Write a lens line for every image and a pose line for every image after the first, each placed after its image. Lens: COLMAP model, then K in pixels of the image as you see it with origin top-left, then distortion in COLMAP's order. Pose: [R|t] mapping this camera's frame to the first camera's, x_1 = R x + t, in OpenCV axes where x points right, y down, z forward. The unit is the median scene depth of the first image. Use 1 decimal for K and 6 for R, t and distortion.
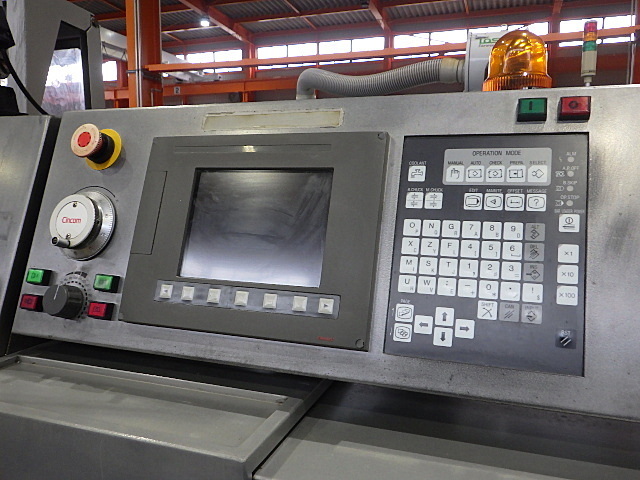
lens RADIAL K [[528.1, 0, 320.0], [0, 528.1, 240.0], [0, 0, 1]] dist [0.002847, 0.004249]
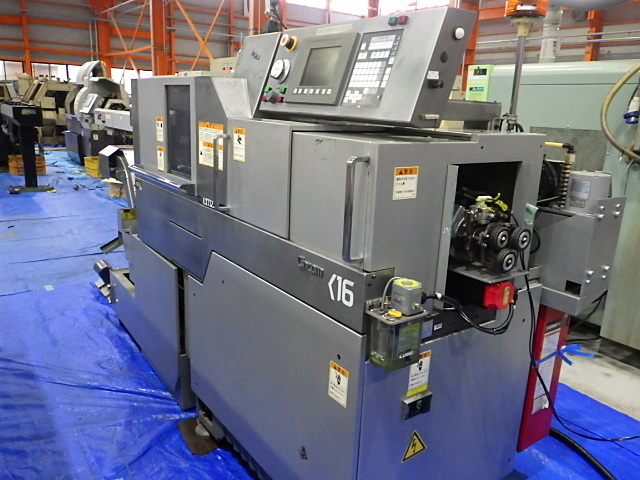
lens RADIAL K [[528.1, 0, 320.0], [0, 528.1, 240.0], [0, 0, 1]] dist [0.002847, 0.004249]
pose [[0.827290, 0.170384, -0.535314, 1.779569], [-0.095964, 0.981752, 0.164174, 0.476882], [0.553518, -0.084448, 0.828544, -1.664144]]
